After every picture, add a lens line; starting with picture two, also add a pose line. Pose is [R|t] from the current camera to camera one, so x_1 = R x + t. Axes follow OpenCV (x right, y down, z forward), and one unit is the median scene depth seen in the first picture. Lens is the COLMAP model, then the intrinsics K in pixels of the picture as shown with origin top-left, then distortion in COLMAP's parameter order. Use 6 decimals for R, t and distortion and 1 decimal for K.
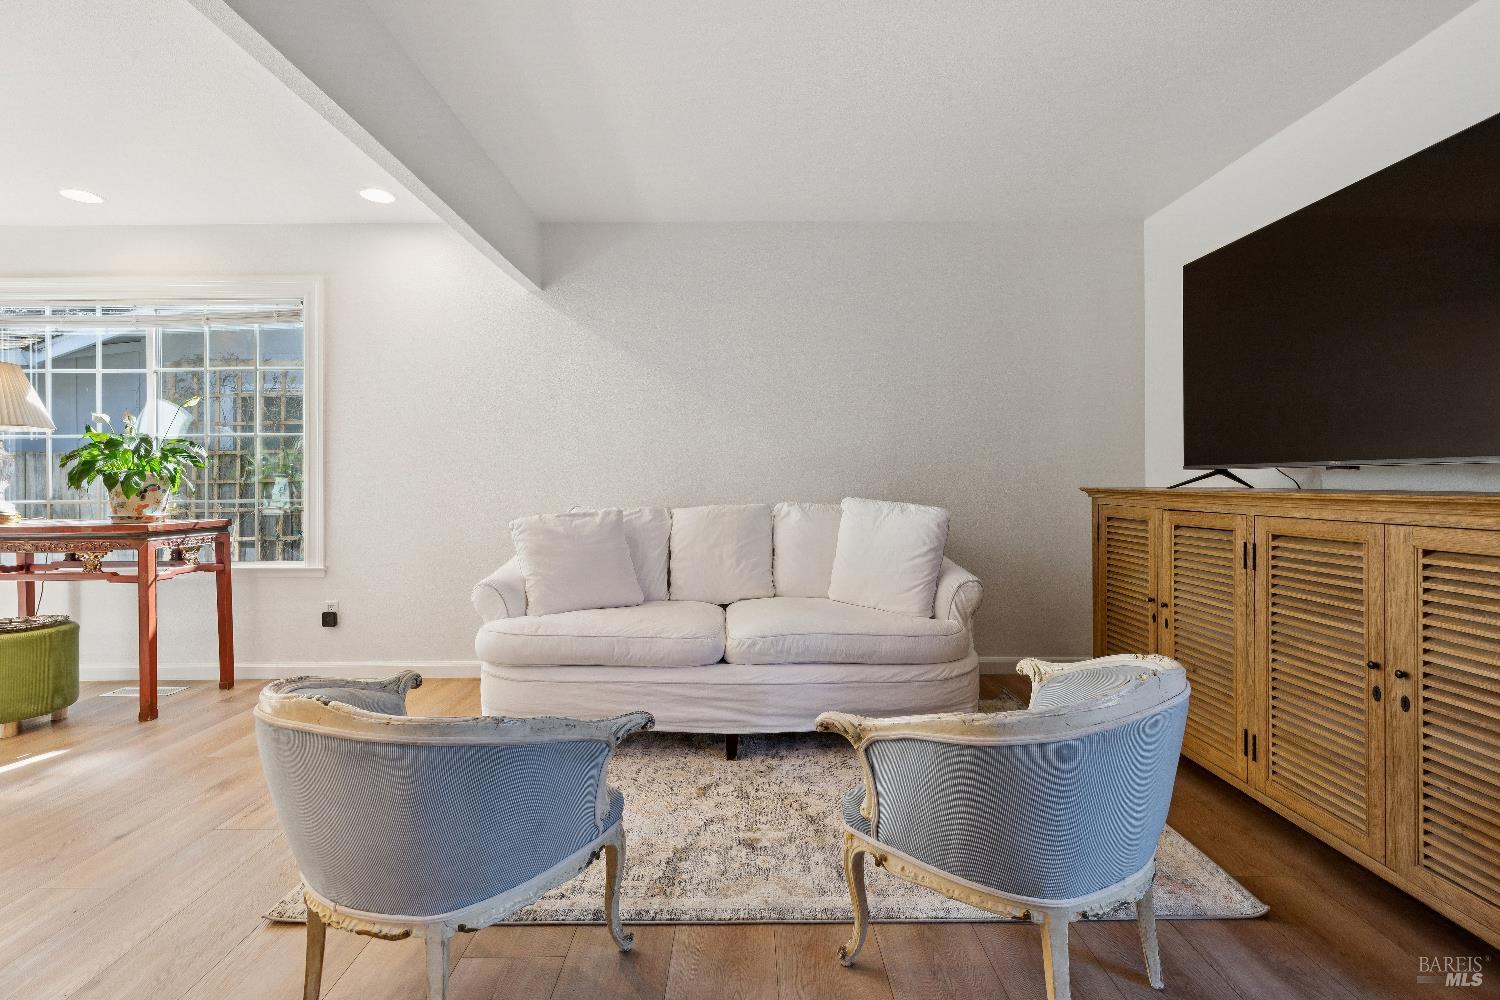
lens RADIAL K [[677.7, 0, 752.8], [0, 677.7, 491.7], [0, 0, 1]] dist [0.001971, -0.000704]
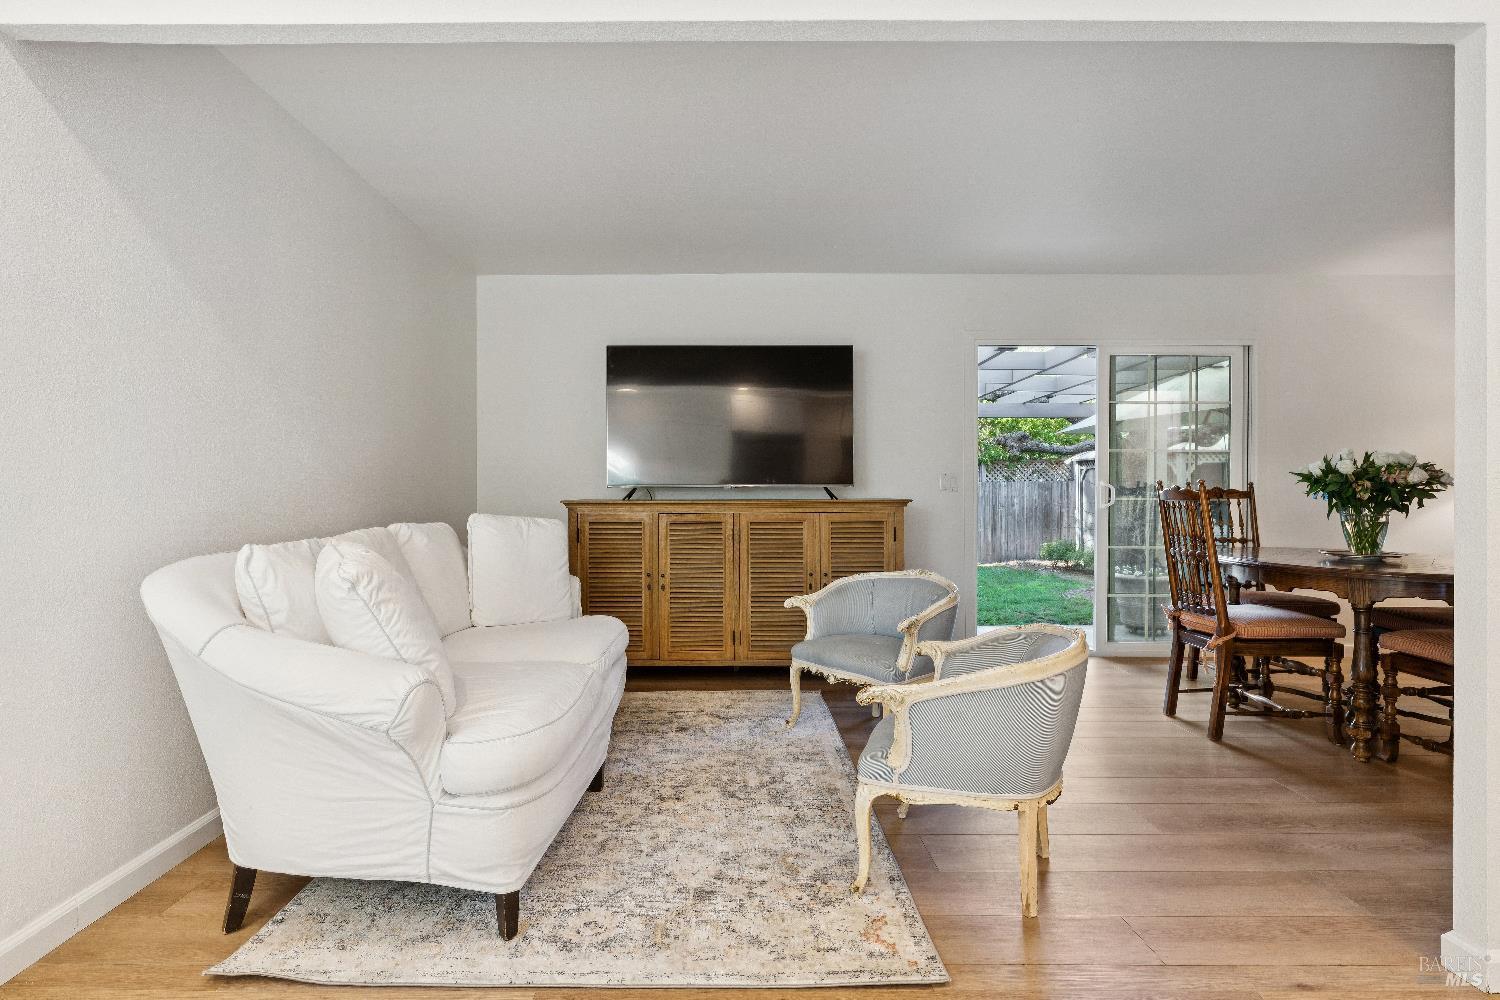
lens RADIAL K [[783.3, 0, 721.7], [0, 783.3, 497.7], [0, 0, 1]] dist [-0.008834, 0.005853]
pose [[0.008559, -0.001633, 0.999962, -0.892882], [0.019178, 0.999815, 0.001468, -0.007005], [-0.999779, 0.019164, 0.008588, 0.652831]]
